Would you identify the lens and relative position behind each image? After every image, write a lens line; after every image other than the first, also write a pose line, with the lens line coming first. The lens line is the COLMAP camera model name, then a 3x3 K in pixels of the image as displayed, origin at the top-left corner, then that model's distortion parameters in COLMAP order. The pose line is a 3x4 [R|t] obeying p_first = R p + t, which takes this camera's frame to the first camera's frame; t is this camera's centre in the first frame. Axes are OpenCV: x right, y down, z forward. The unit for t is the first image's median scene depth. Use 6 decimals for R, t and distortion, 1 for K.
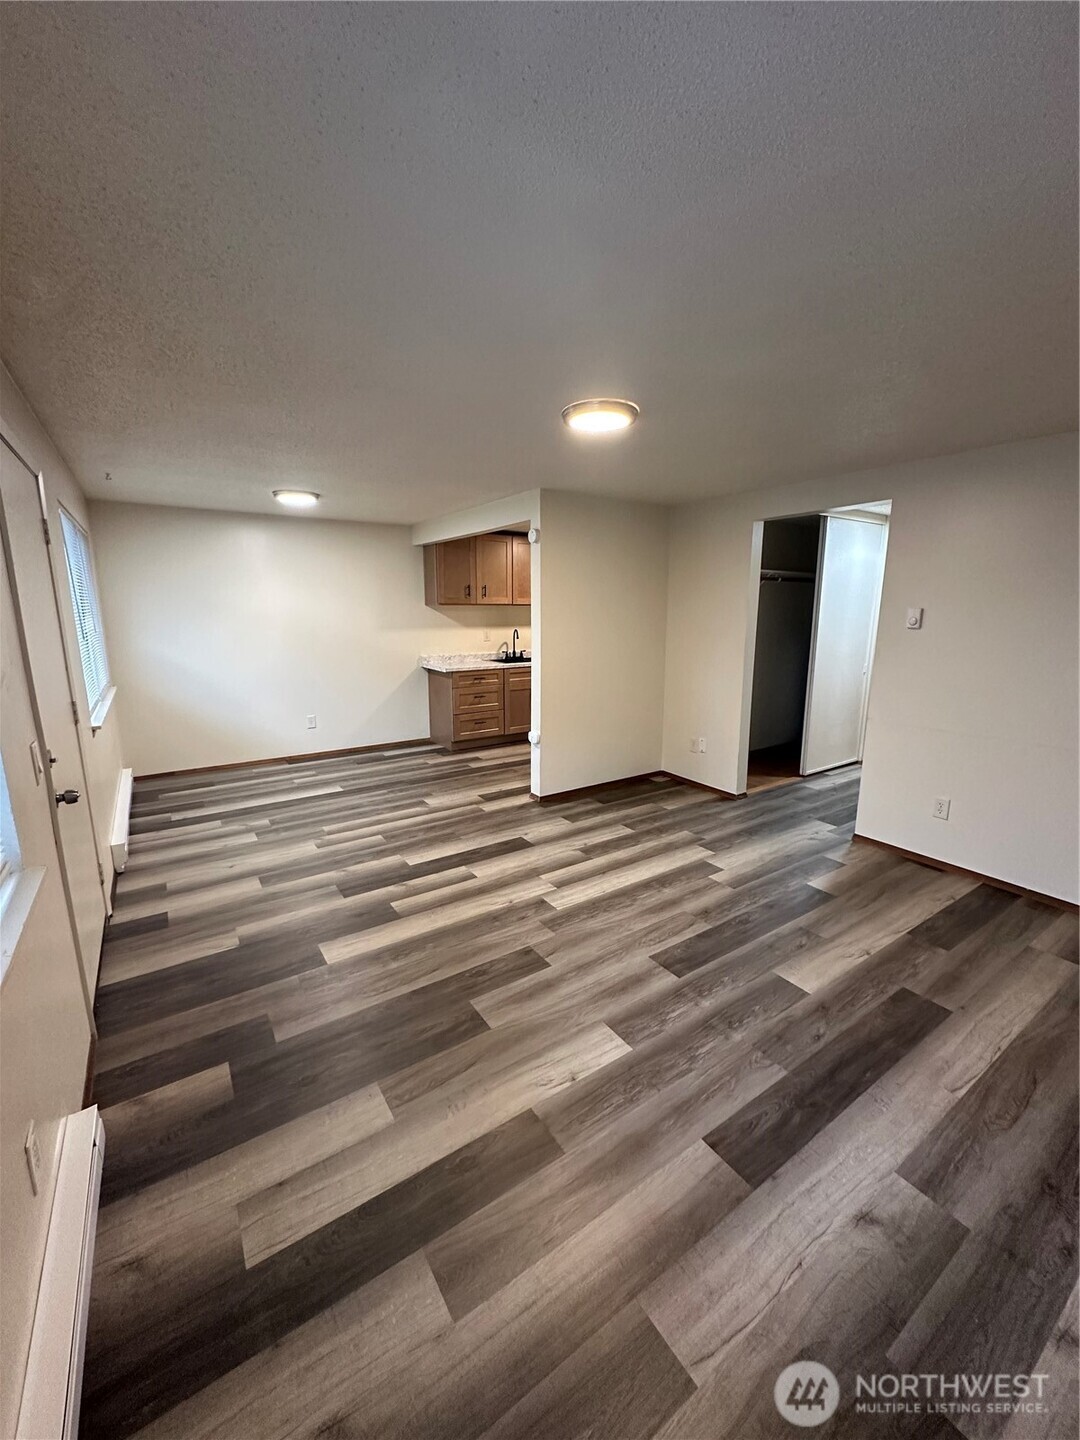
lens RADIAL K [[570.1, 0, 537.8], [0, 570.1, 719.0], [0, 0, 1]] dist [-0.002560, 0.000246]
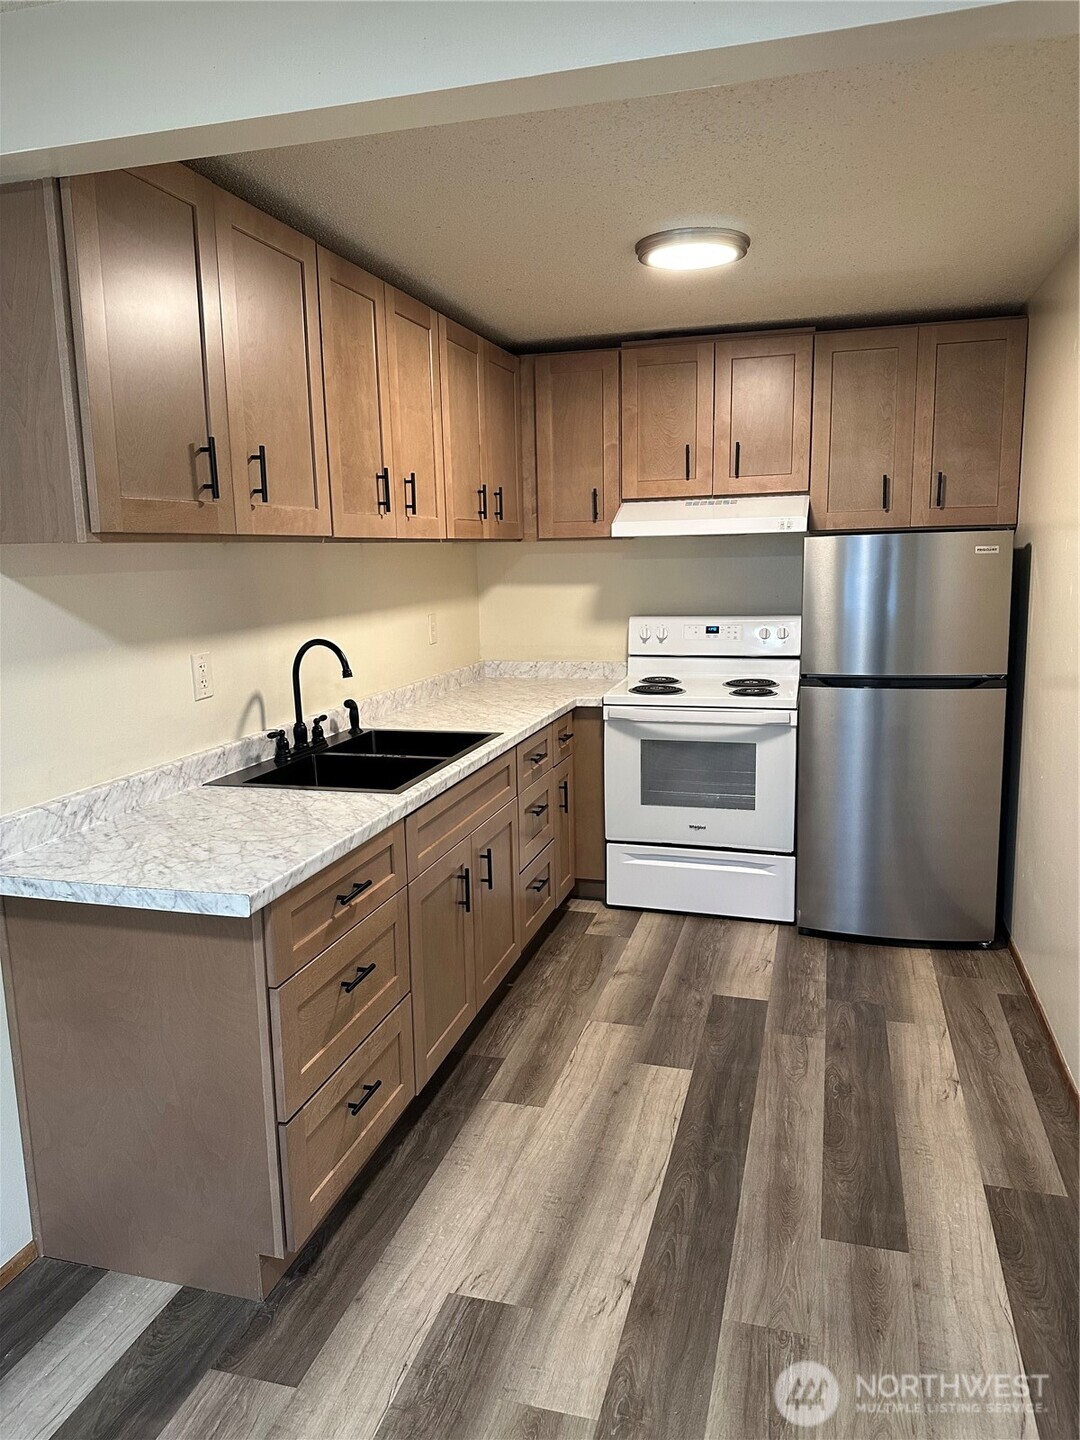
lens RADIAL K [[999.7, 0, 543.0], [0, 999.7, 722.7], [0, 0, 1]] dist [0.070252, -0.100960]
pose [[0.762885, -0.132208, 0.632872, -0.422458], [0.149094, 0.988461, 0.026767, -0.205797], [-0.629108, 0.073937, 0.773794, 1.047871]]
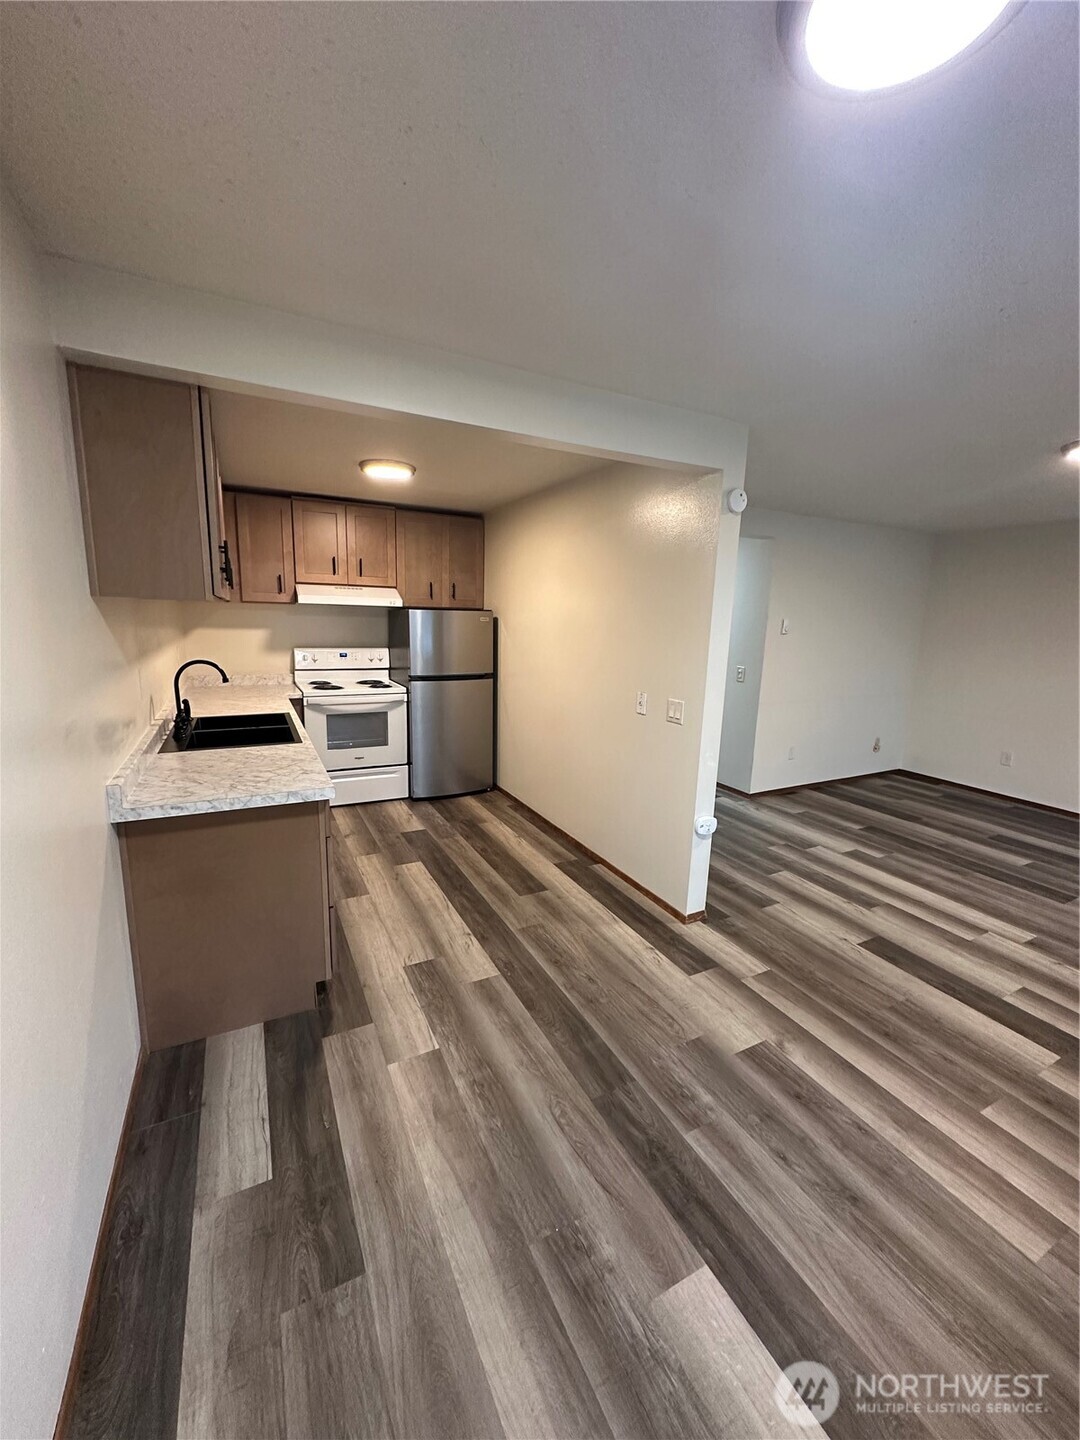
lens RADIAL K [[570.1, 0, 537.8], [0, 570.1, 719.0], [0, 0, 1]] dist [-0.002560, 0.000246]
pose [[0.114678, -0.182316, 0.976529, -0.713188], [0.165442, 0.972792, 0.162190, -0.247168], [-0.979529, 0.142959, 0.141721, 1.238313]]
